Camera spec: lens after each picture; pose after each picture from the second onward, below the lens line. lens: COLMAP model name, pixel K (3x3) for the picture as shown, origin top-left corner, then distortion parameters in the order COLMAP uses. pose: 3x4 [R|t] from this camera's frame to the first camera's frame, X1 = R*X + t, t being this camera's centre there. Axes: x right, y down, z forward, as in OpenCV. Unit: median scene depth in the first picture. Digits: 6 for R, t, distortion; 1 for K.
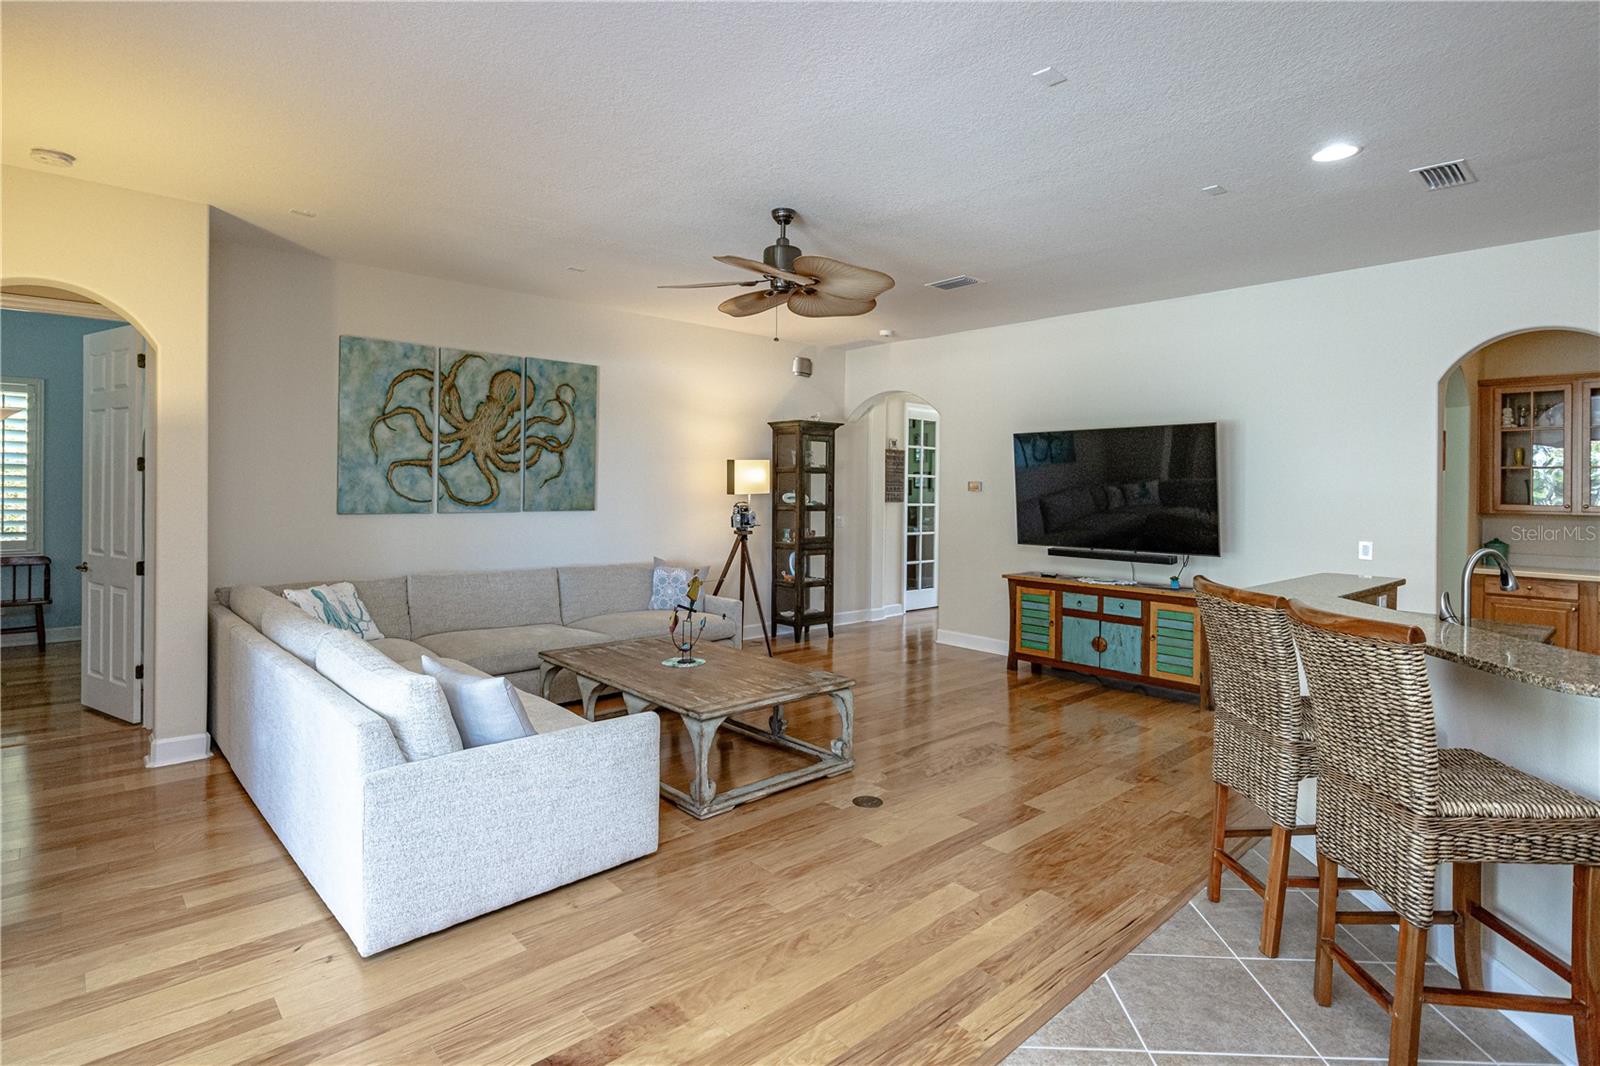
lens RADIAL K [[814.1, 0, 802.9], [0, 814.1, 505.6], [0, 0, 1]] dist [-0.015811, 0.000258]
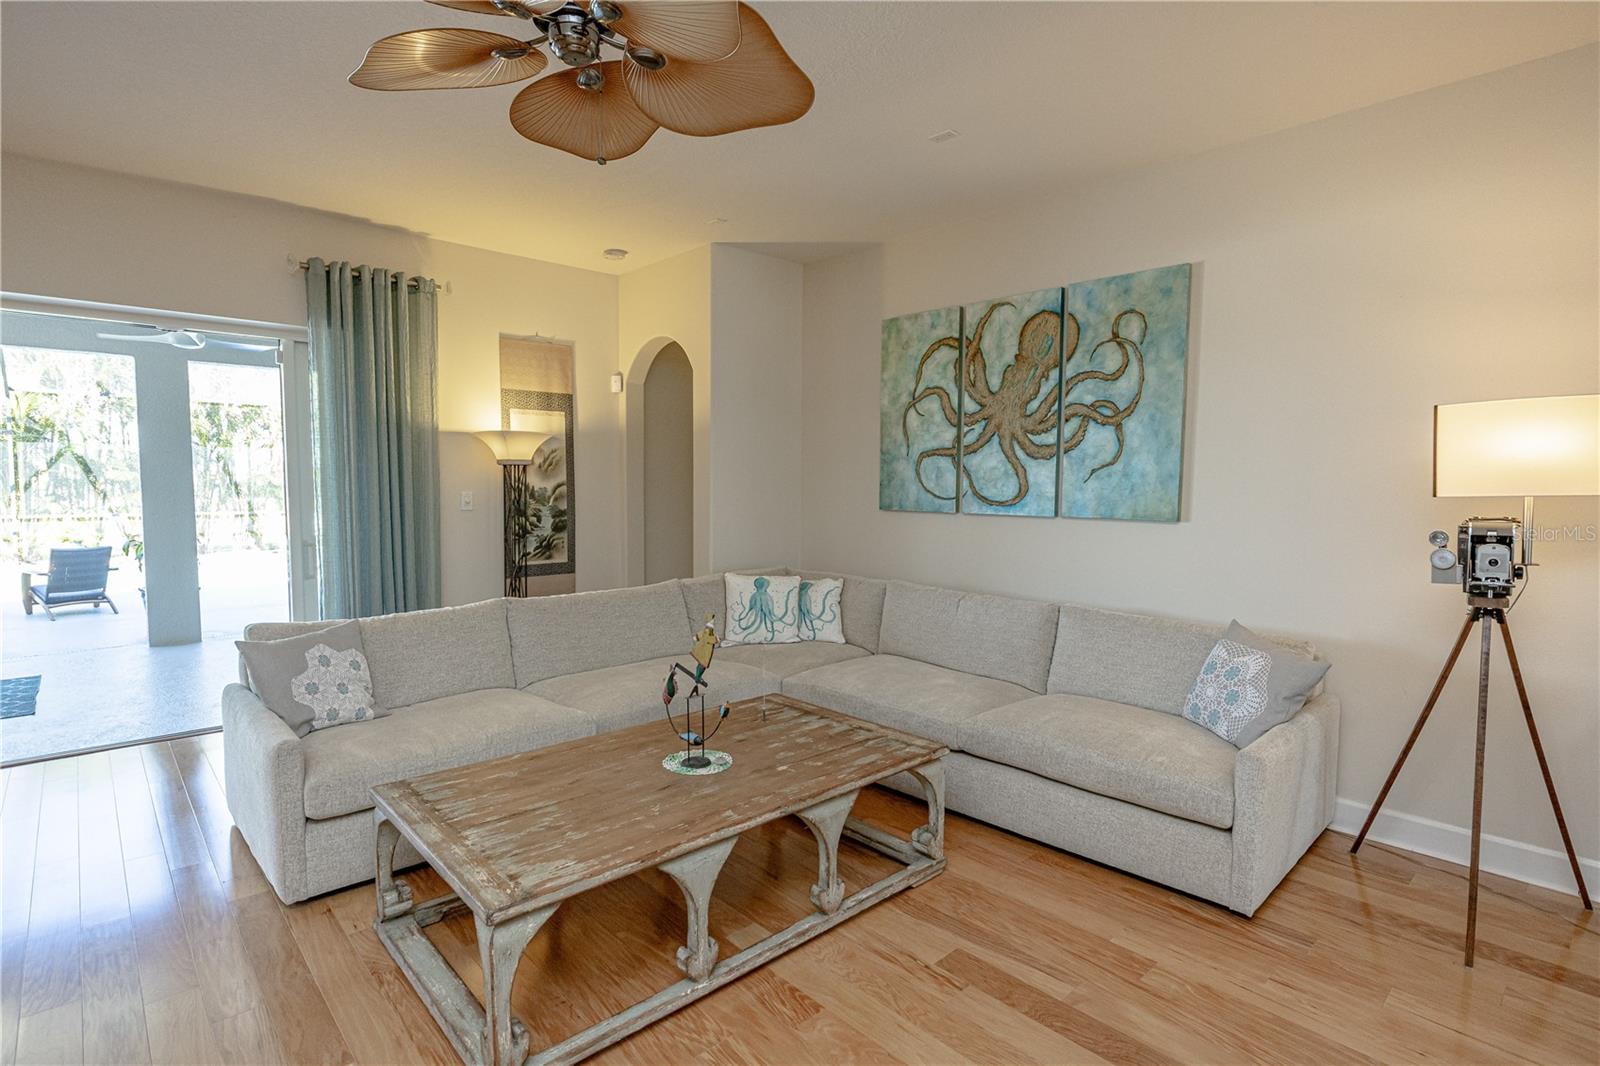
lens RADIAL K [[804.6, 0, 800.0], [0, 804.6, 533.0], [0, 0, 1]] dist [0.002085, 0.000173]
pose [[0.010321, 0.054856, -0.998441, 0.344333], [-0.027953, 0.998120, 0.054550, -0.010572], [0.999556, 0.027346, 0.011835, 0.822337]]
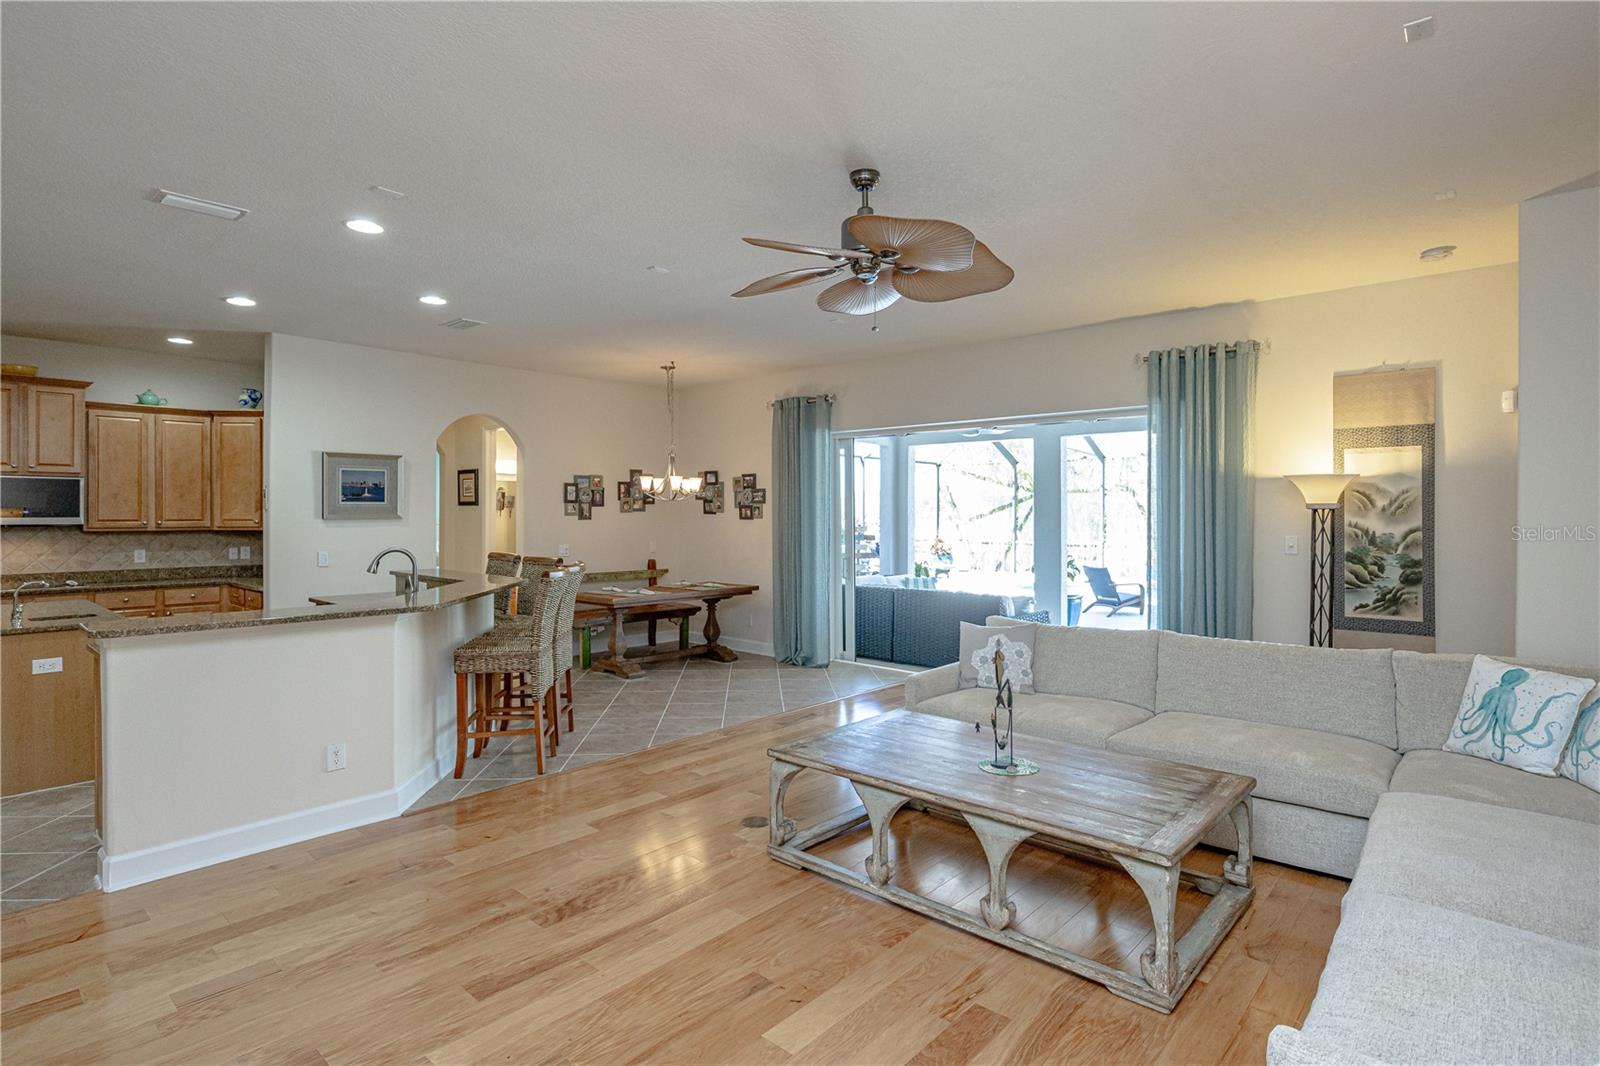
lens RADIAL K [[814.1, 0, 802.9], [0, 814.1, 505.6], [0, 0, 1]] dist [-0.015811, 0.000258]
pose [[-0.994617, -0.014508, -0.102600, 0.084376], [-0.015841, 0.999800, 0.012195, -0.033218], [0.102403, 0.013755, -0.994648, 1.306438]]
